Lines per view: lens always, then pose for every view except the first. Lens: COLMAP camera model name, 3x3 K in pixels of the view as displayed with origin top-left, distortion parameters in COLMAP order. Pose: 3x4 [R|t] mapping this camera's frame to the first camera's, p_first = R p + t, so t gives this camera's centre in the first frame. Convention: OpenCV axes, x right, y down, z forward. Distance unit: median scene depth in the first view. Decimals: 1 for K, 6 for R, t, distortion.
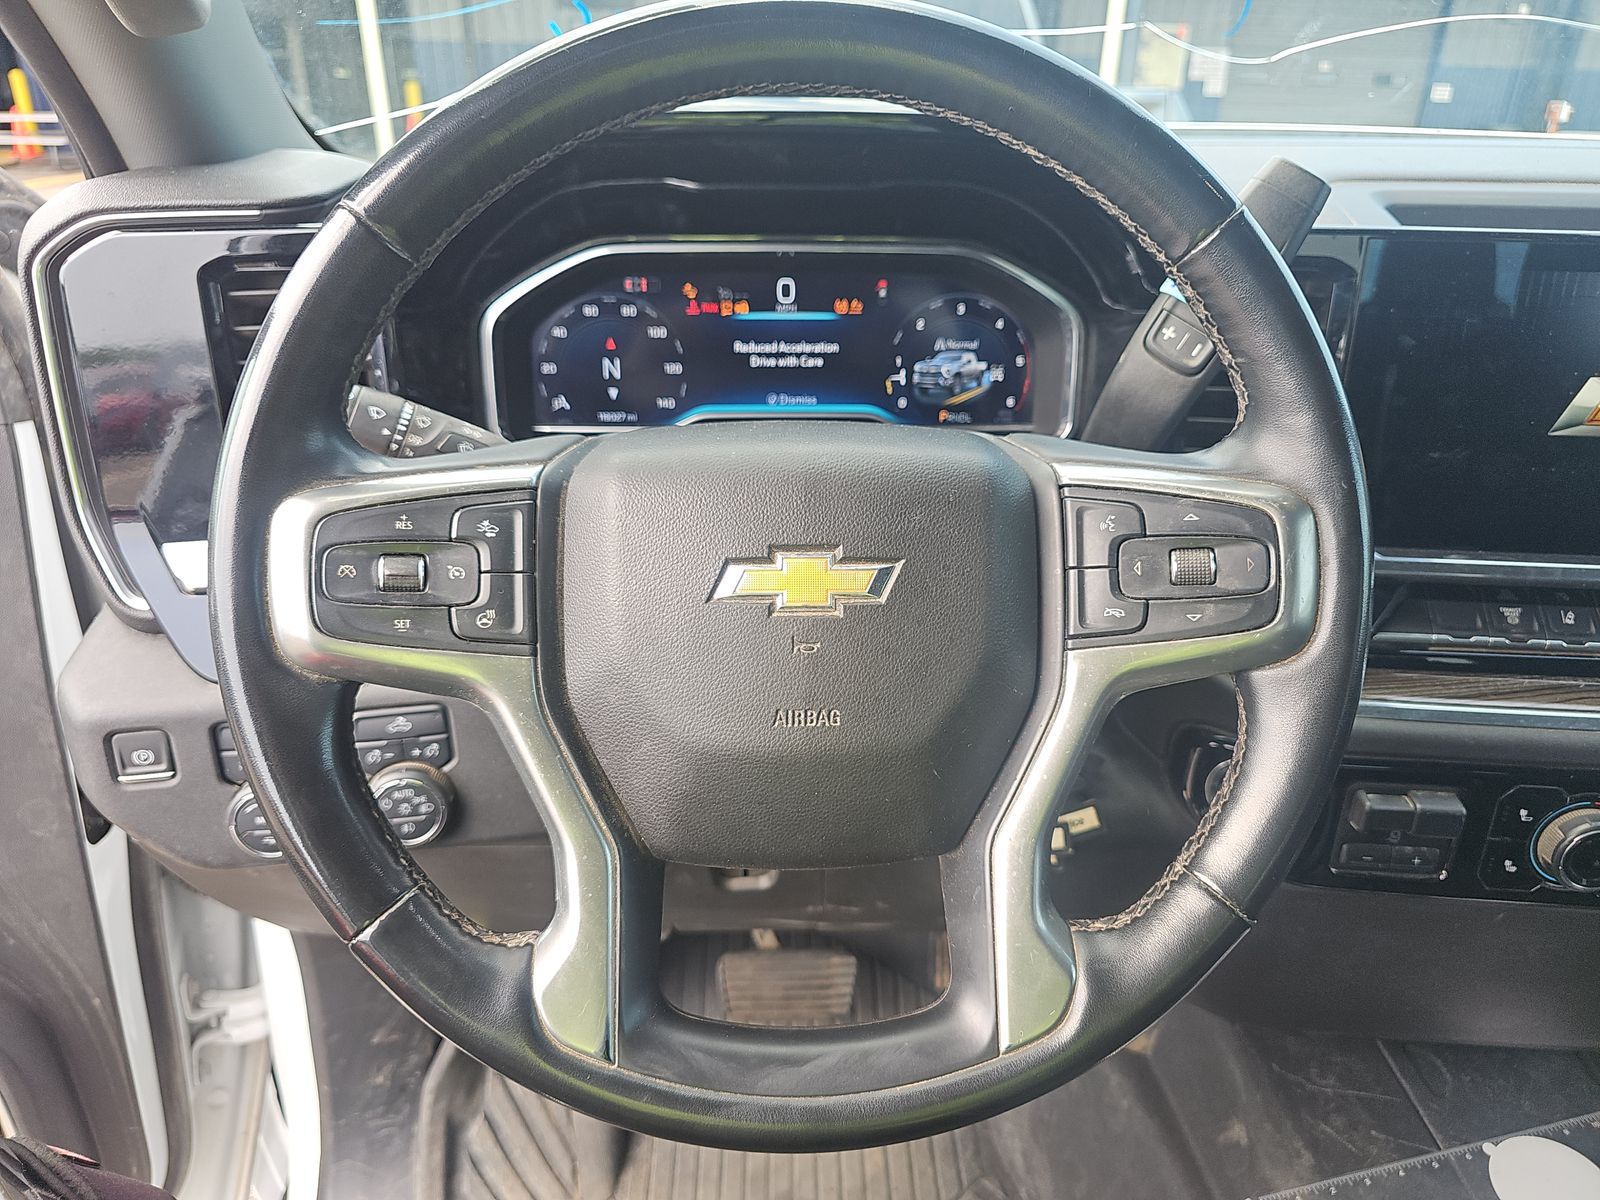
lens RADIAL K [[1070.5, 0, 800.0], [0, 1070.5, 600.0], [0, 0, 1]] dist [0.037701, -0.029787]
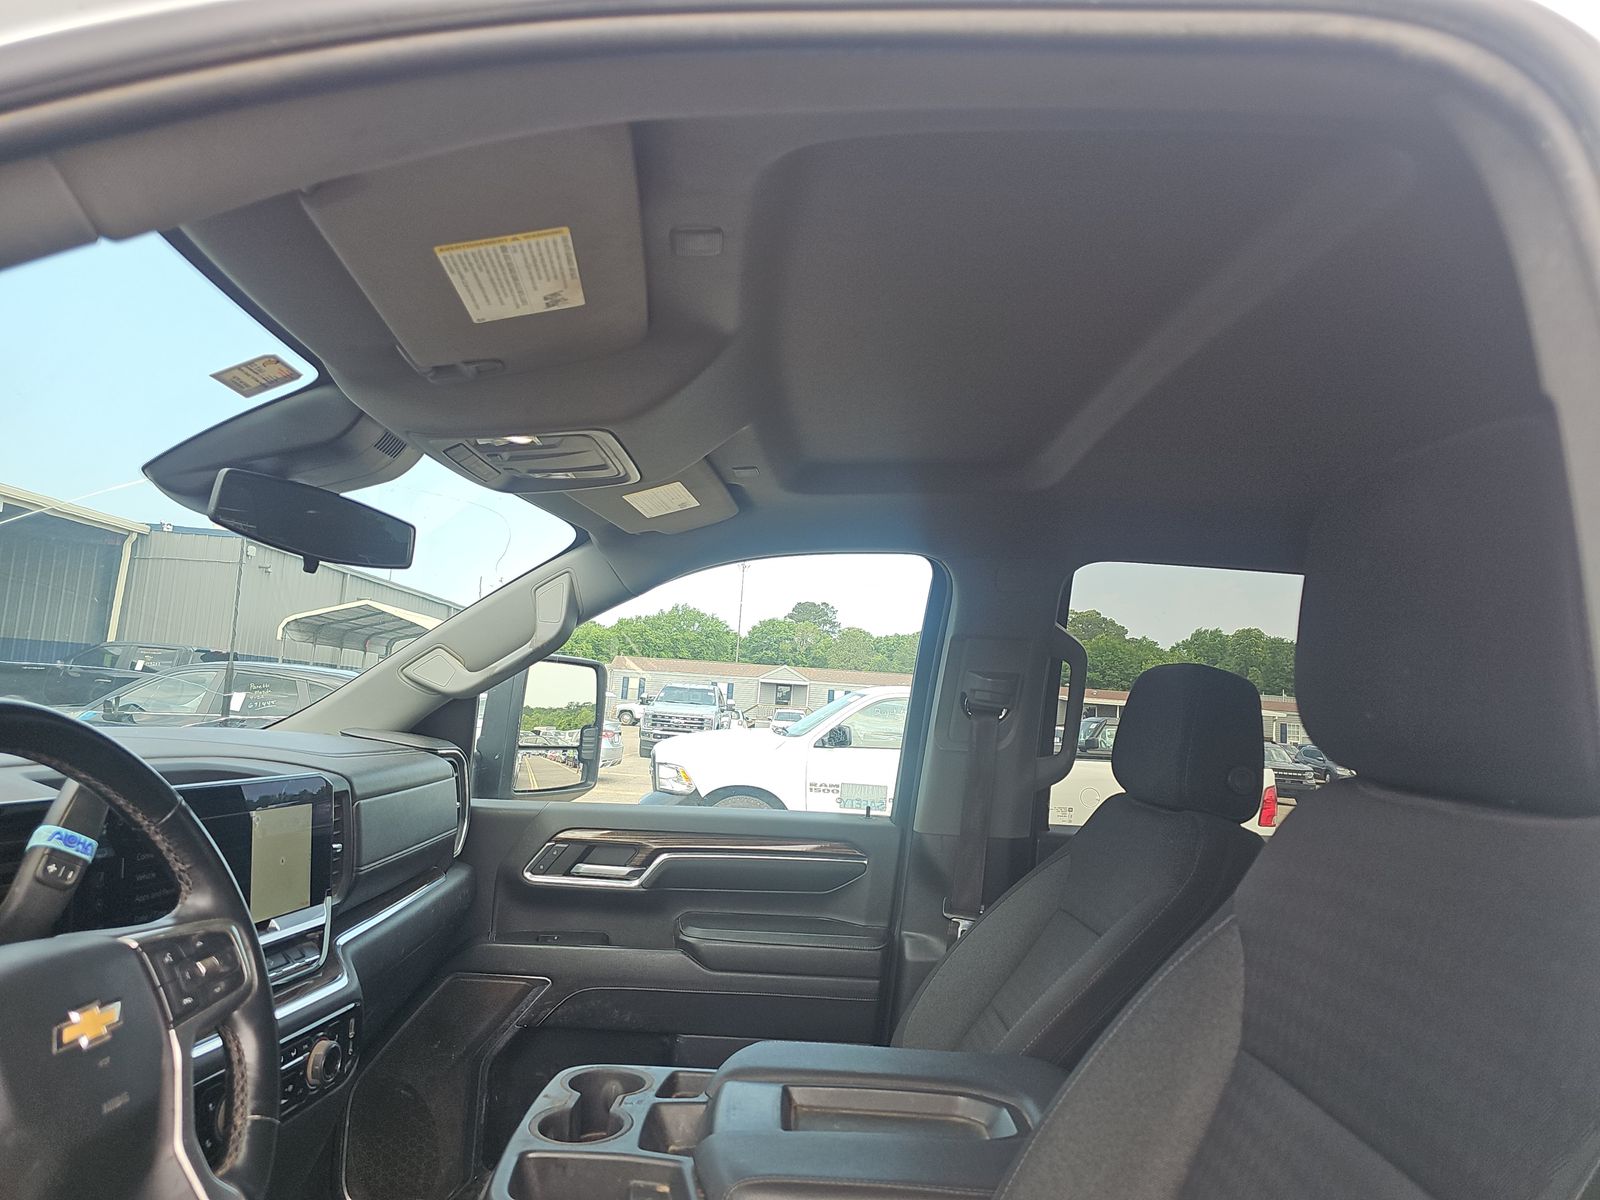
lens RADIAL K [[1056.0, 0, 792.7], [0, 1056.0, 573.2], [0, 0, 1]] dist [0.039563, -0.019484]
pose [[0.058747, 0.115128, 0.991612, -1.089477], [0.355863, 0.925654, -0.128553, -0.043516], [-0.932690, 0.360430, 0.013410, -0.219764]]
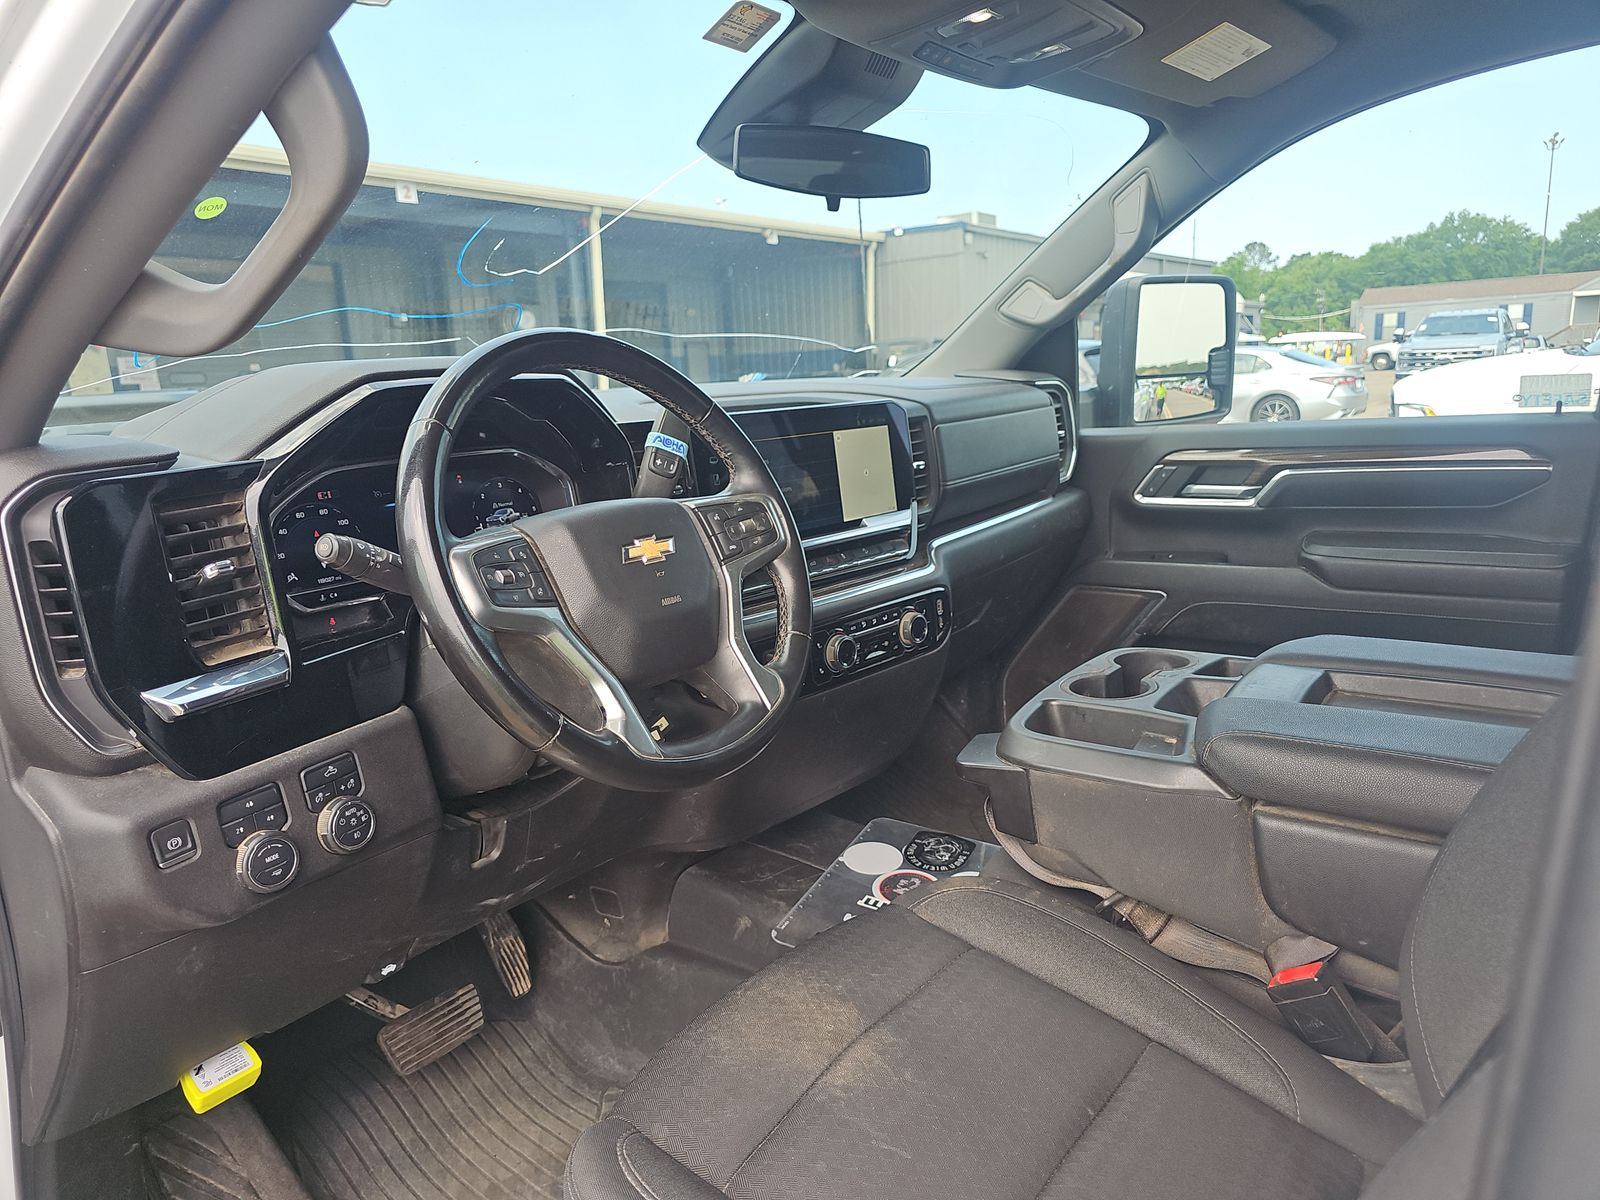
lens RADIAL K [[1070.5, 0, 800.0], [0, 1070.5, 600.0], [0, 0, 1]] dist [0.037701, -0.029787]
pose [[0.642003, -0.206225, 0.738447, -1.016324], [0.371769, 0.926076, -0.064590, 0.235865], [-0.670537, 0.315998, 0.671211, -0.537990]]
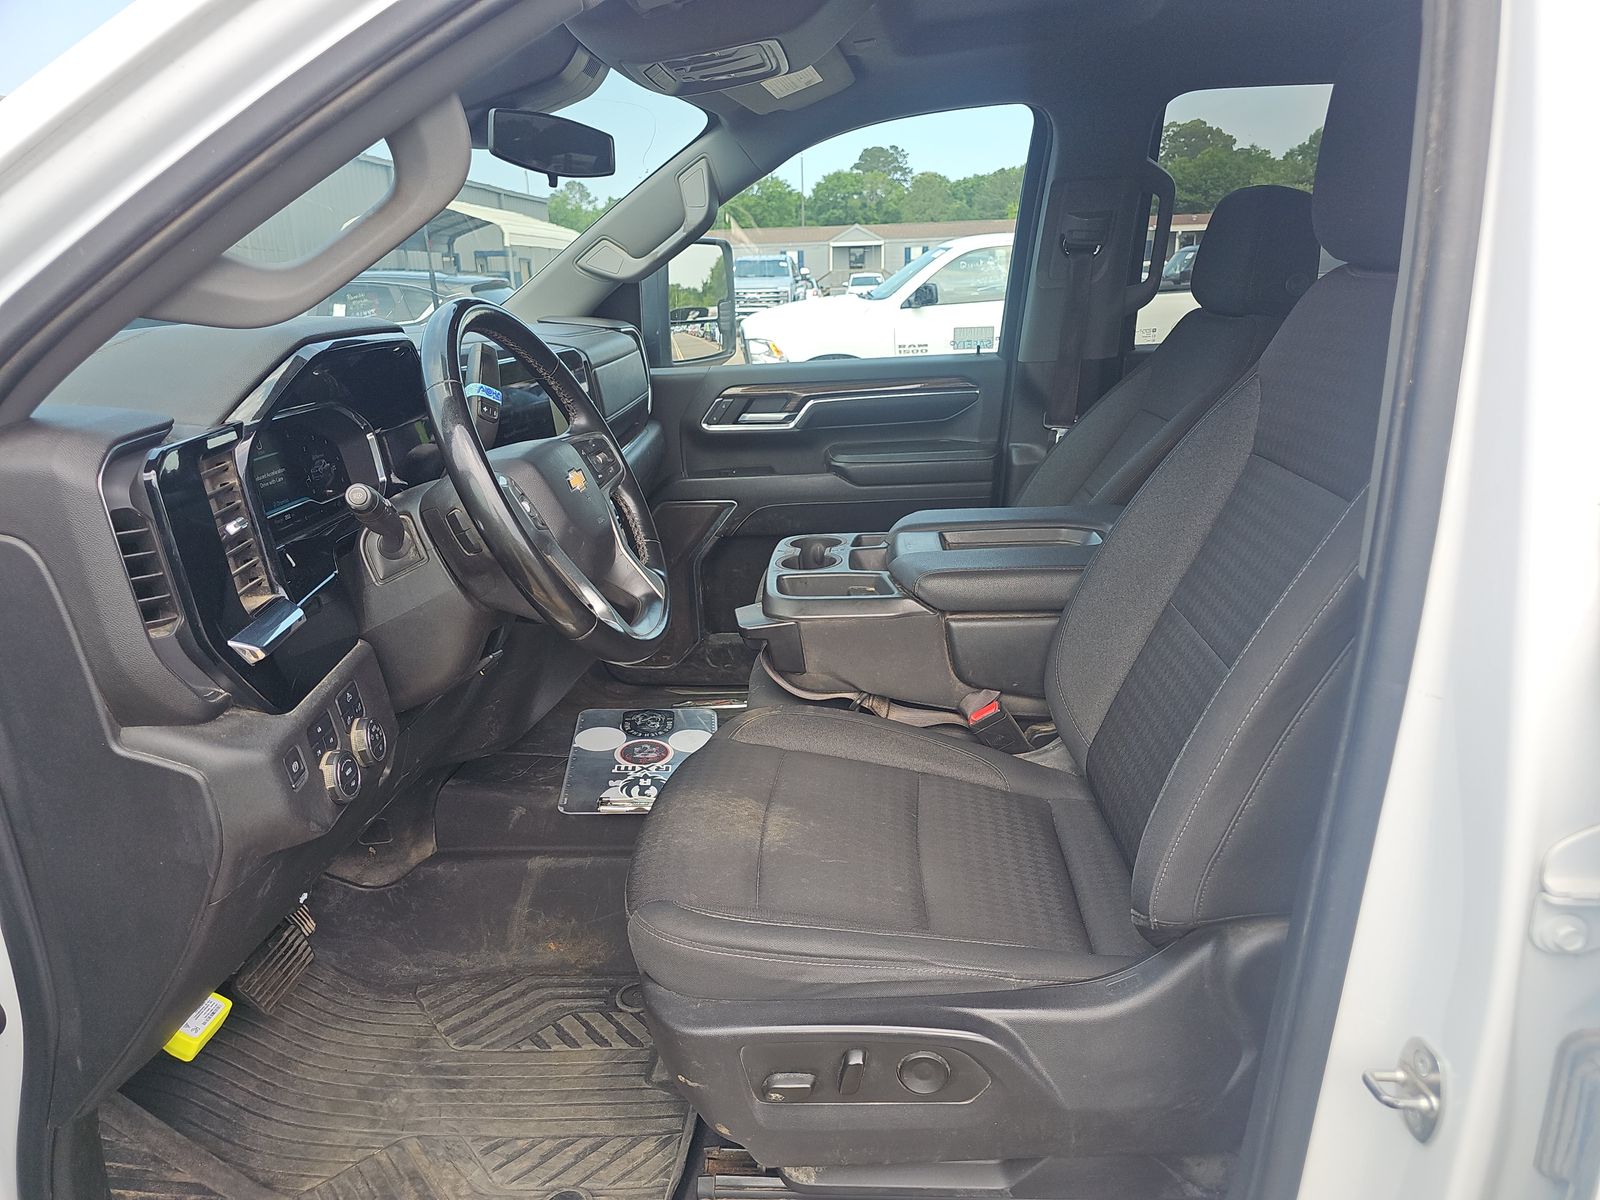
lens RADIAL K [[1062.0, 0, 800.0], [0, 1062.0, 600.0], [0, 0, 1]] dist [0.088542, -0.090889]
pose [[0.115975, -0.307417, 0.944481, -1.842428], [0.441187, 0.867887, 0.228312, -0.087665], [-0.889889, 0.390215, 0.236282, -0.107972]]
